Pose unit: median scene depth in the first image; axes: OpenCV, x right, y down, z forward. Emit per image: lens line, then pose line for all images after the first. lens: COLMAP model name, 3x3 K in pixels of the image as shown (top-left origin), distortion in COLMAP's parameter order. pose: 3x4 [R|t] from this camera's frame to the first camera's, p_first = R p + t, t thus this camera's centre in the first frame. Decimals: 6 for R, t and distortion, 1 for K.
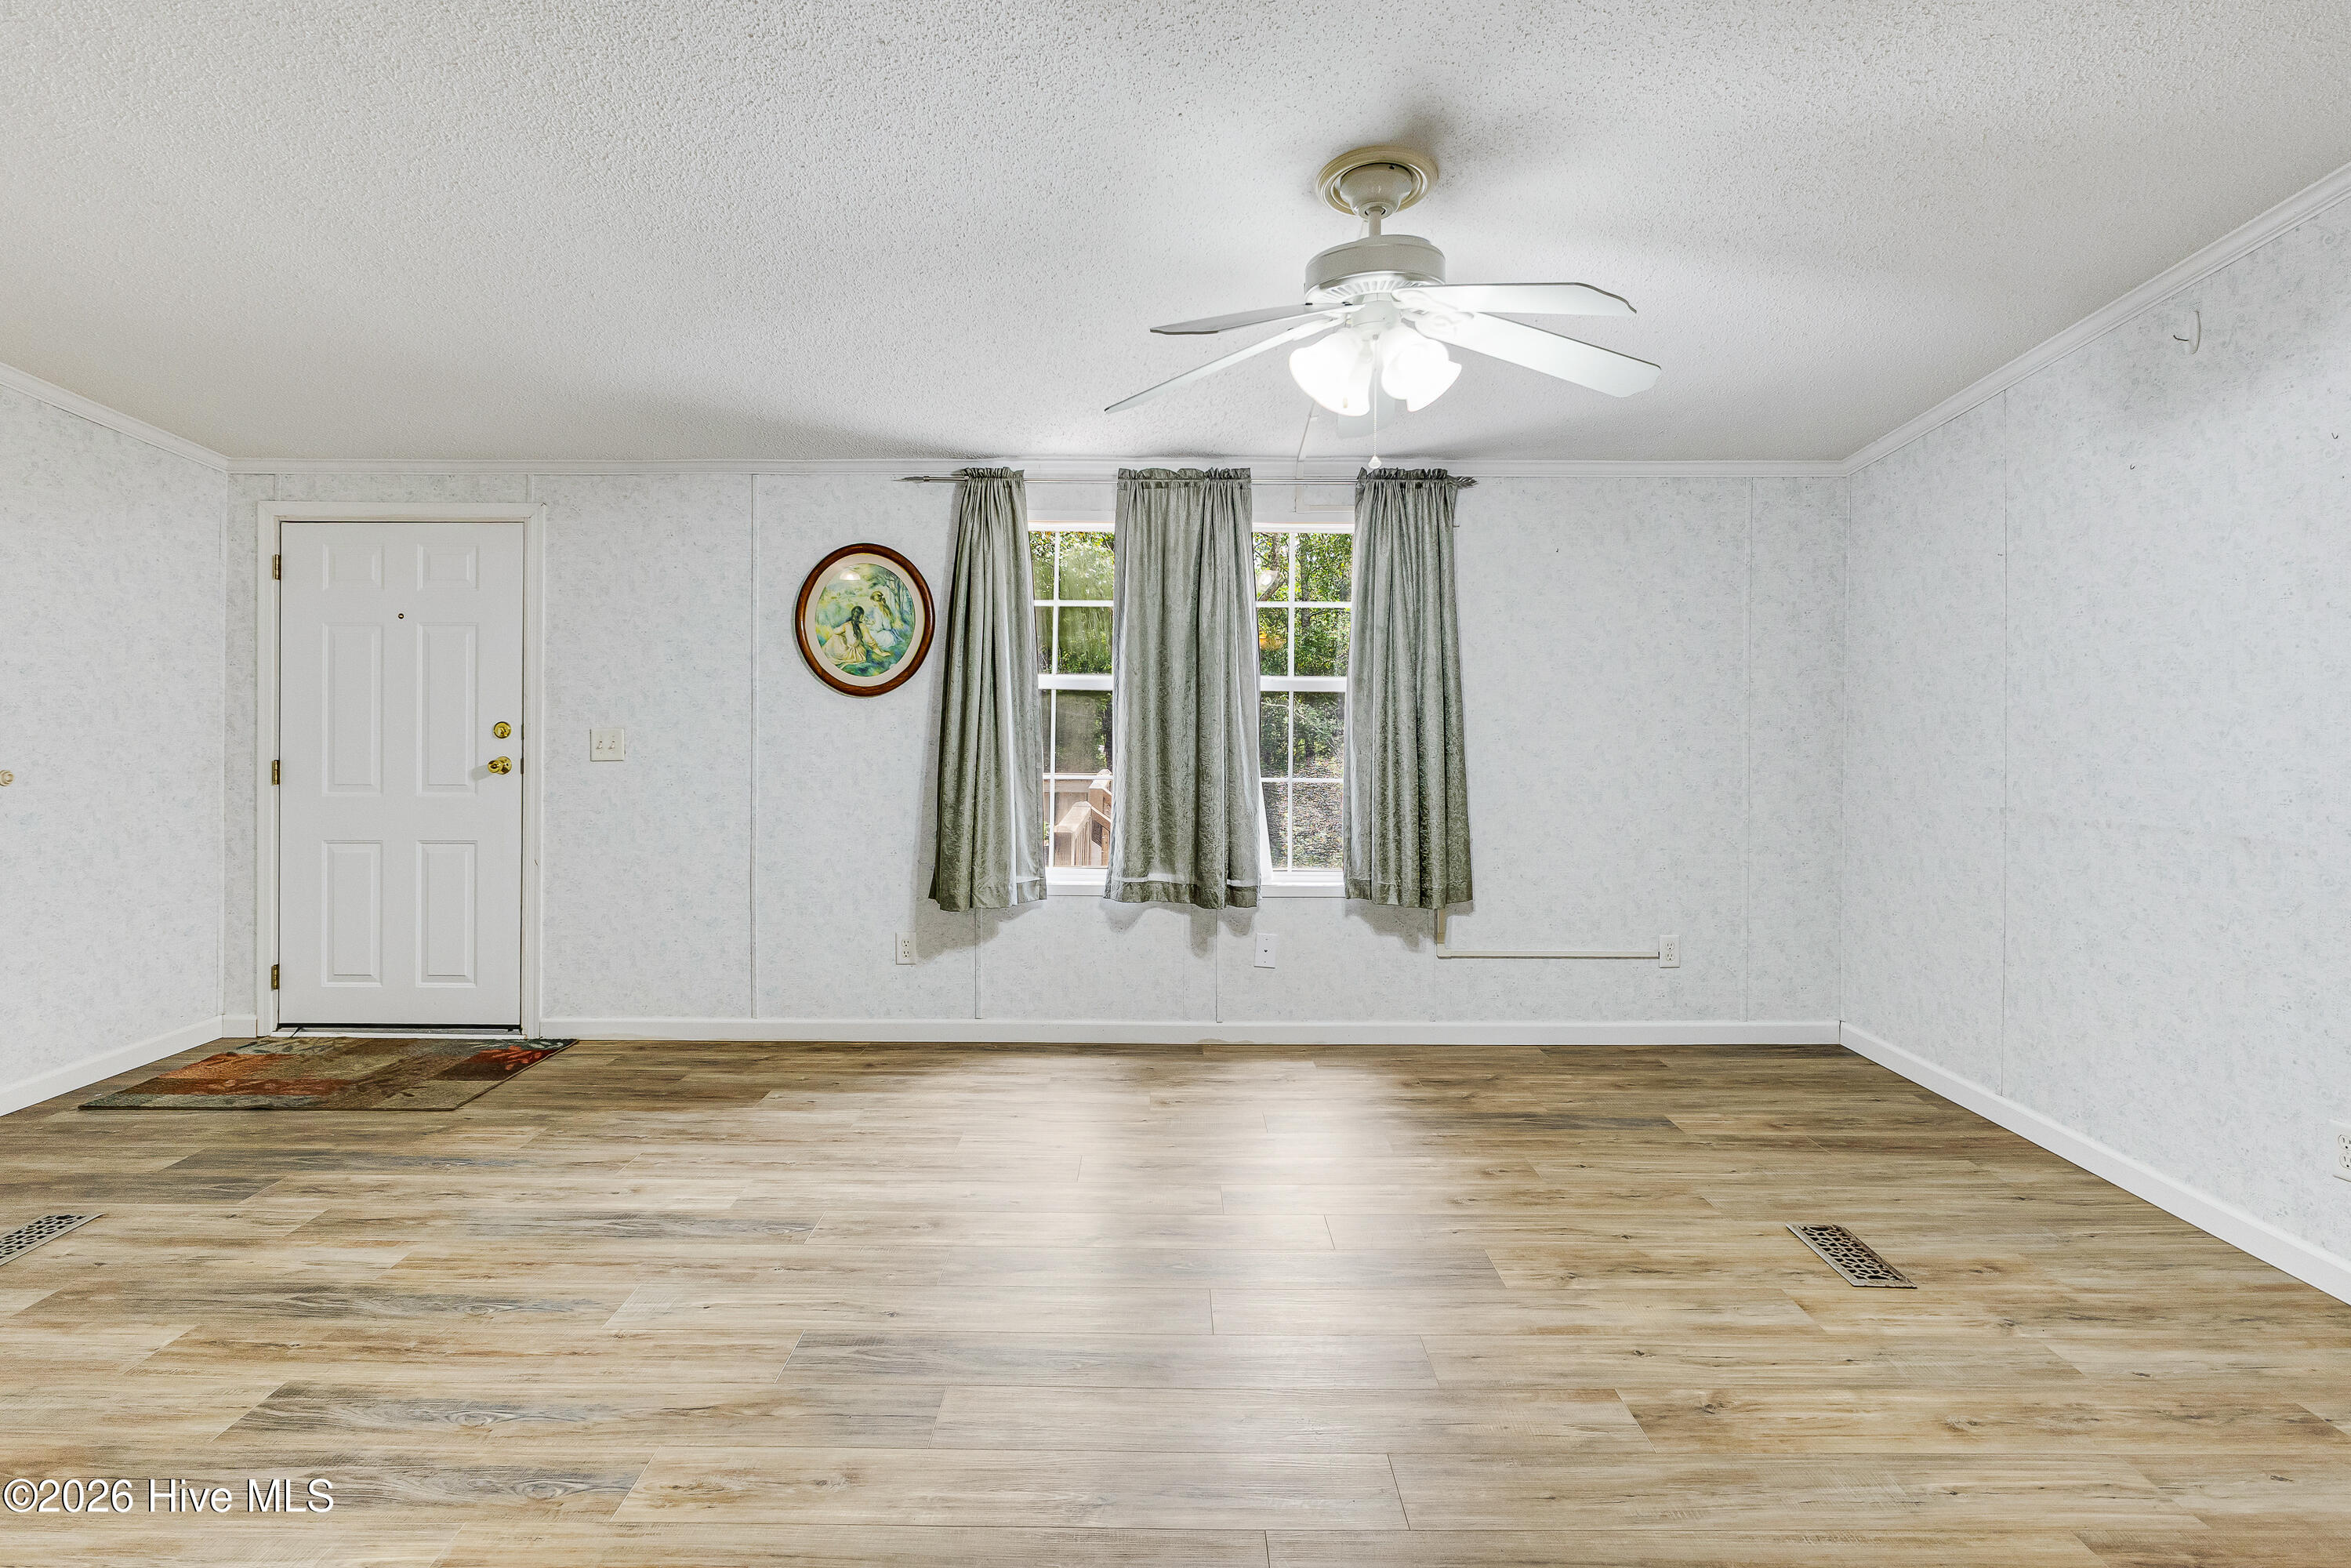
lens RADIAL K [[1190.5, 0, 1161.6], [0, 1190.5, 707.1], [0, 0, 1]] dist [-0.005357, -0.000272]
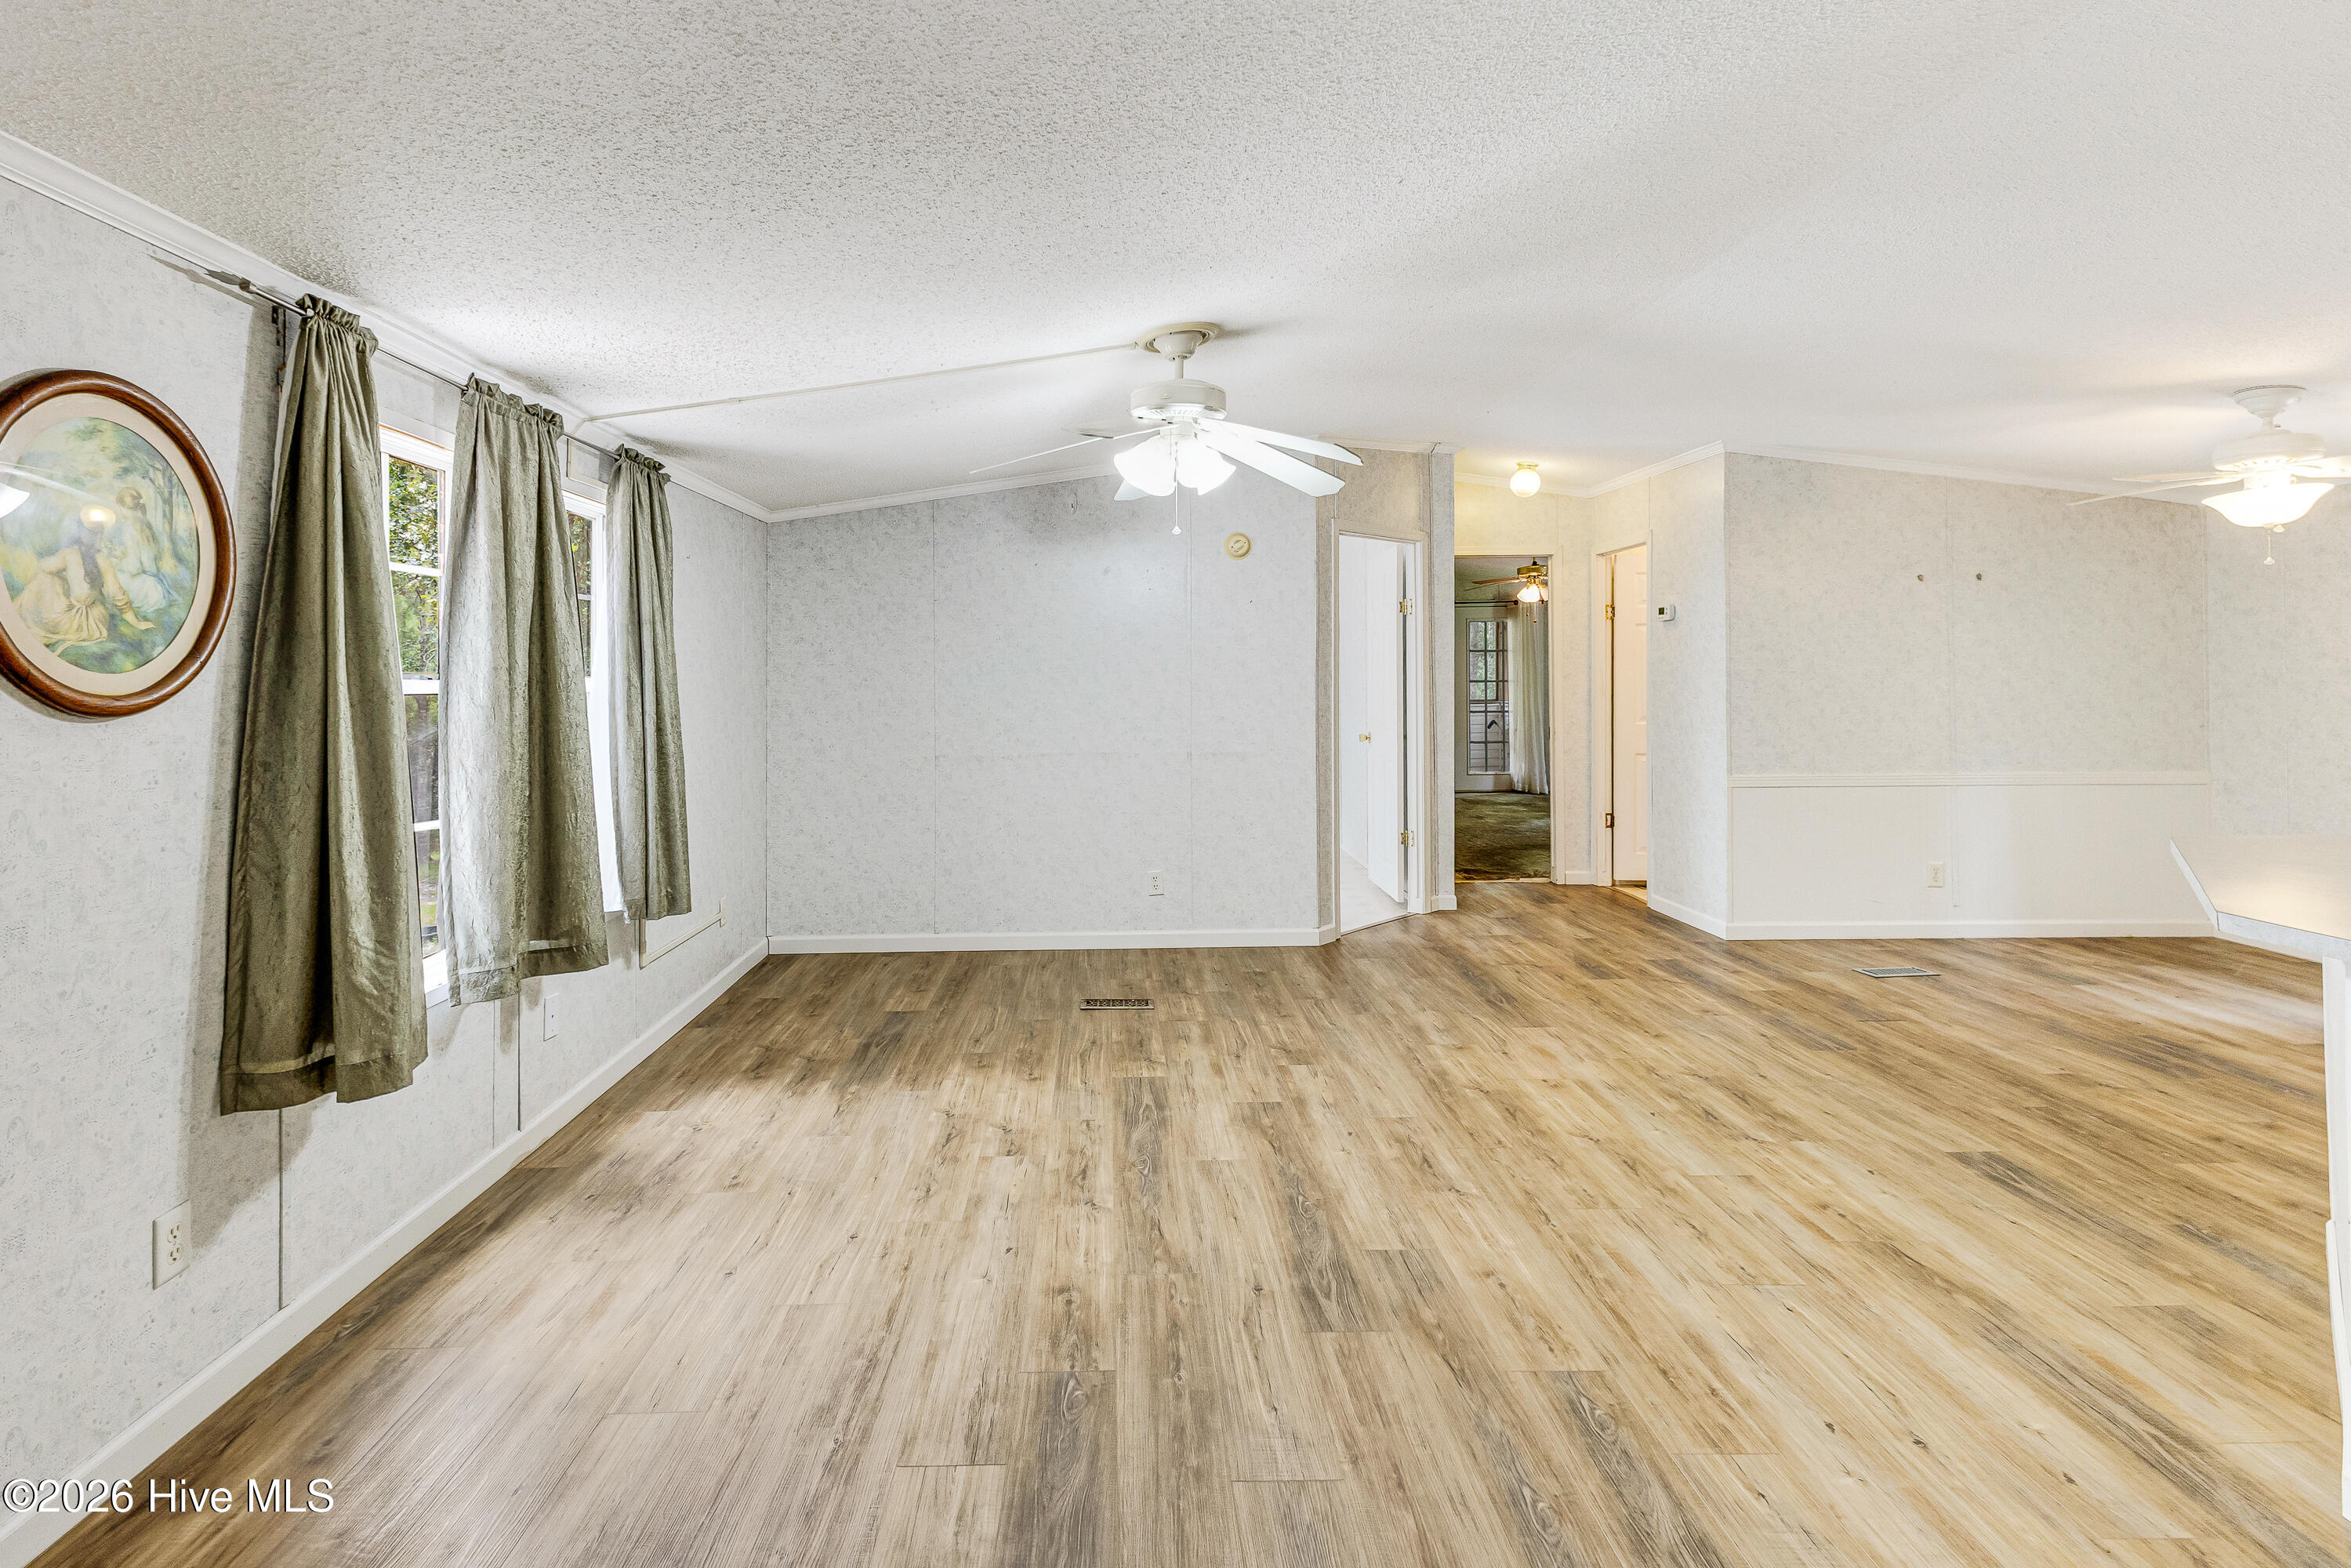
lens RADIAL K [[1114.8, 0, 1107.7], [0, 1114.8, 670.6], [0, 0, 1]] dist [0.005961, 0.001236]
pose [[-0.006723, 0.007523, 0.999949, -0.670810], [0.022243, 0.999725, -0.007372, -0.015097], [-0.999730, 0.022192, -0.006889, 0.624633]]
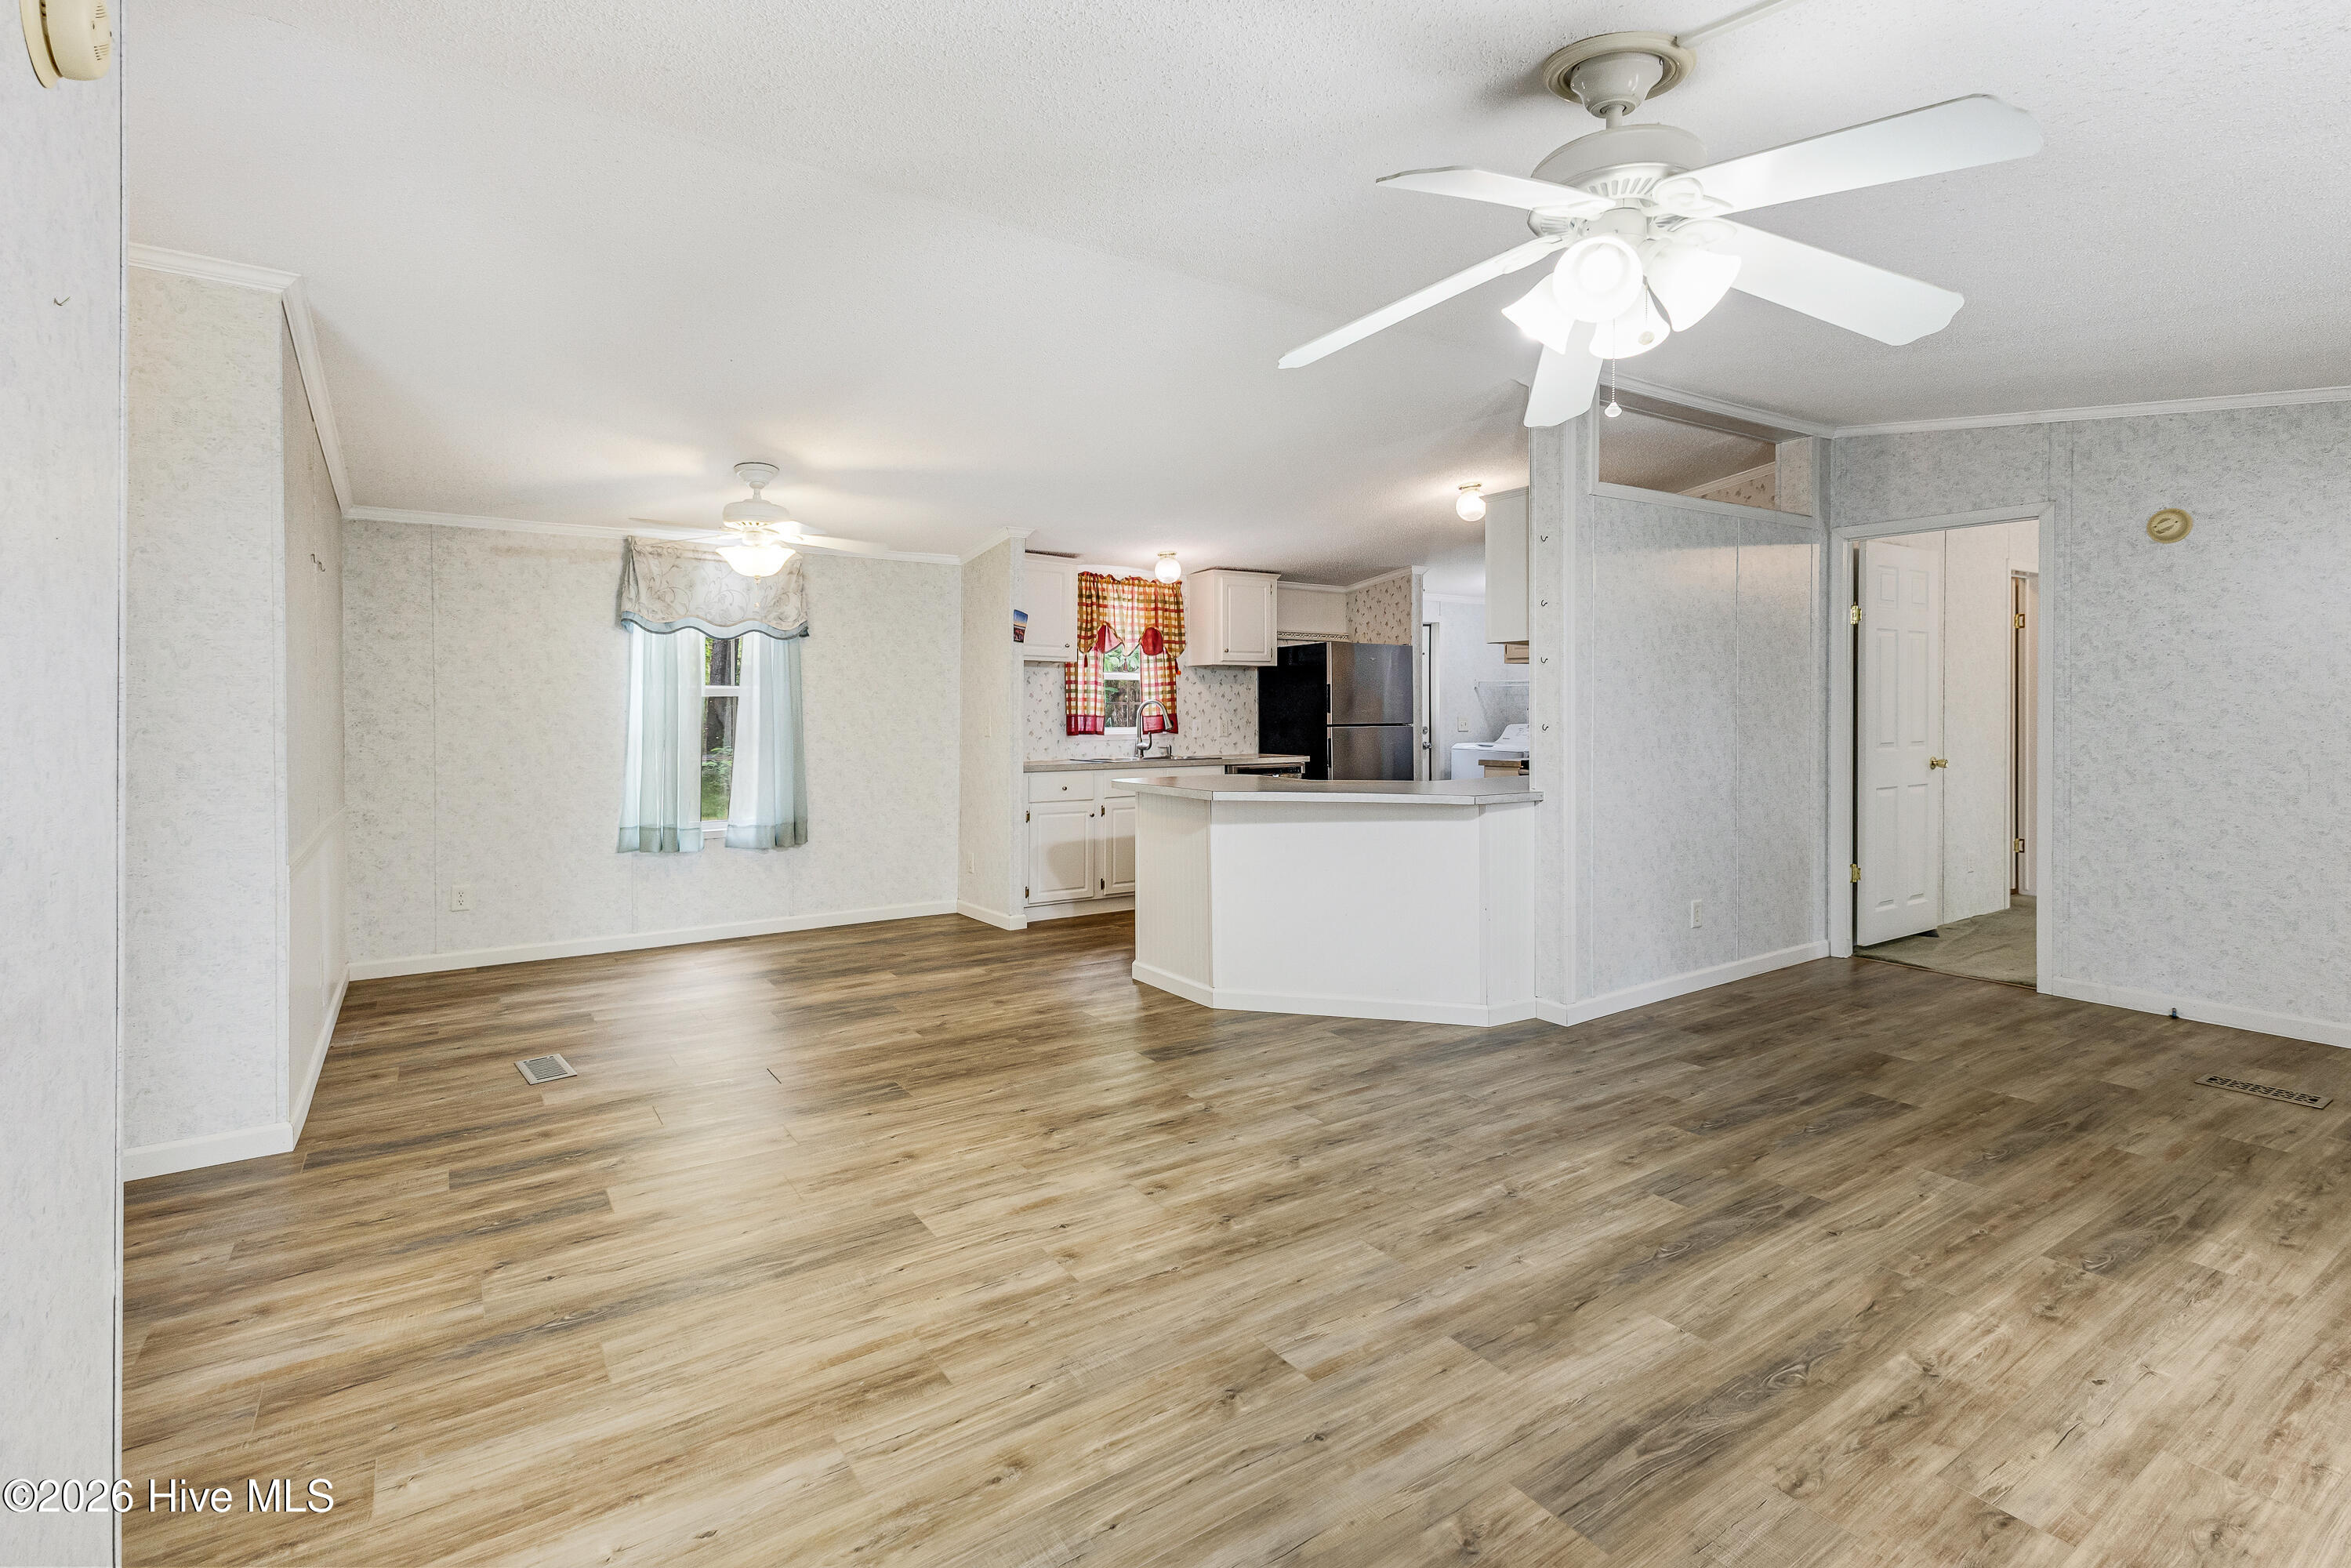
lens RADIAL K [[1102.4, 0, 1182.8], [0, 1102.4, 718.8], [0, 0, 1]] dist [0.008698, 0.000835]
pose [[-0.827295, 0.010352, -0.561673, 0.493529], [-0.003089, 0.999731, 0.022975, -0.004705], [0.561760, 0.020742, -0.827040, 0.843758]]
